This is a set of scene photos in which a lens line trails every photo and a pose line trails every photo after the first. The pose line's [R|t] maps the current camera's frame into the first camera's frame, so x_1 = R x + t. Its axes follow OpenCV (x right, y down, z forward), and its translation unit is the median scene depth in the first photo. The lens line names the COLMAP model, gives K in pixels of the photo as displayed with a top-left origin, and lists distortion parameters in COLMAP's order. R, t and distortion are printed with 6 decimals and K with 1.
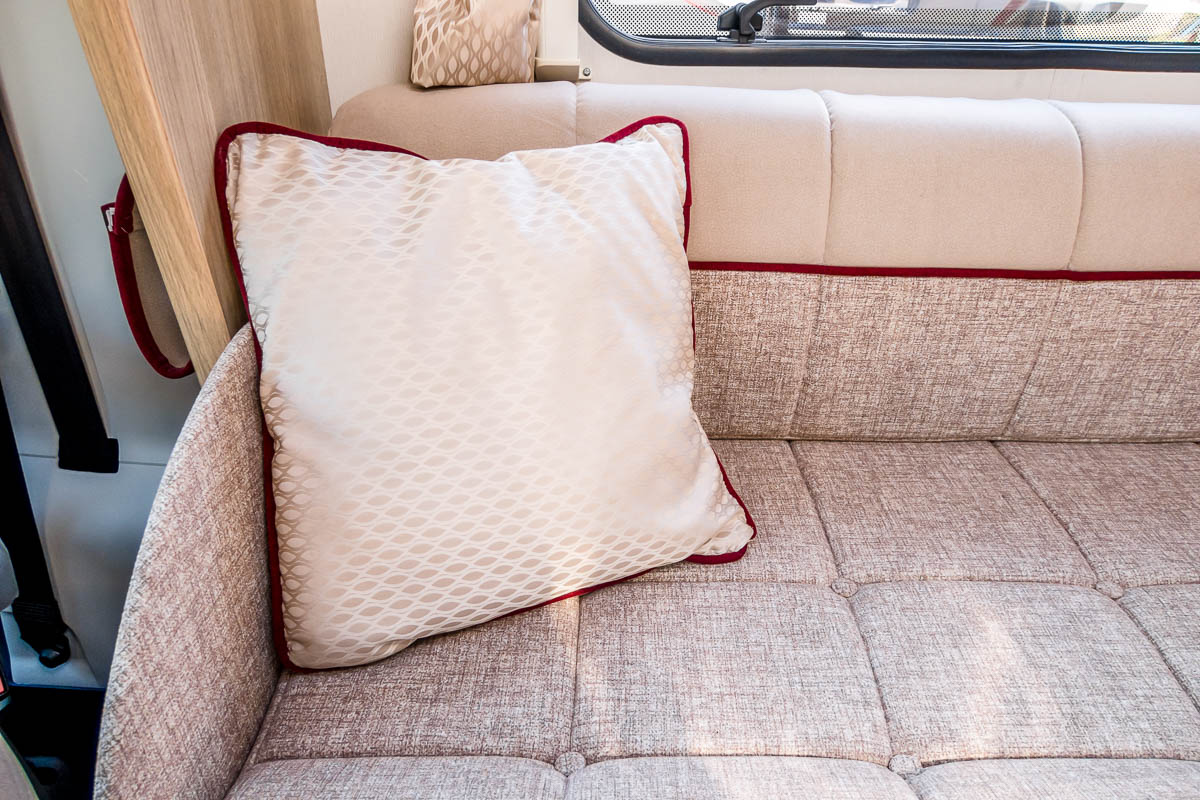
lens RADIAL K [[832.2, 0, 595.6], [0, 832.2, 400.3], [0, 0, 1]] dist [-0.009263, 0.004744]
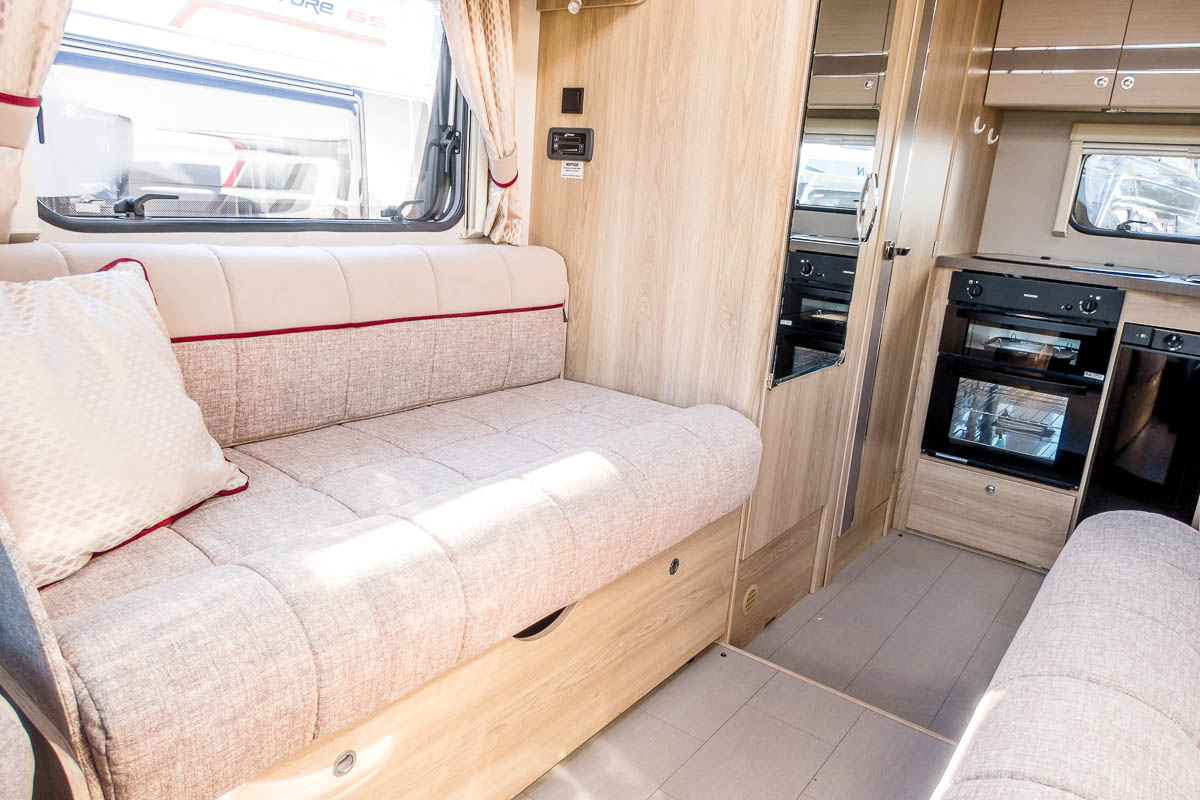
lens RADIAL K [[832.2, 0, 595.6], [0, 832.2, 400.3], [0, 0, 1]] dist [-0.009263, 0.004744]
pose [[0.626967, -0.168651, 0.760572, -0.587860], [0.325480, 0.943704, -0.059046, 0.312686], [-0.707796, 0.284571, 0.646563, -0.631455]]
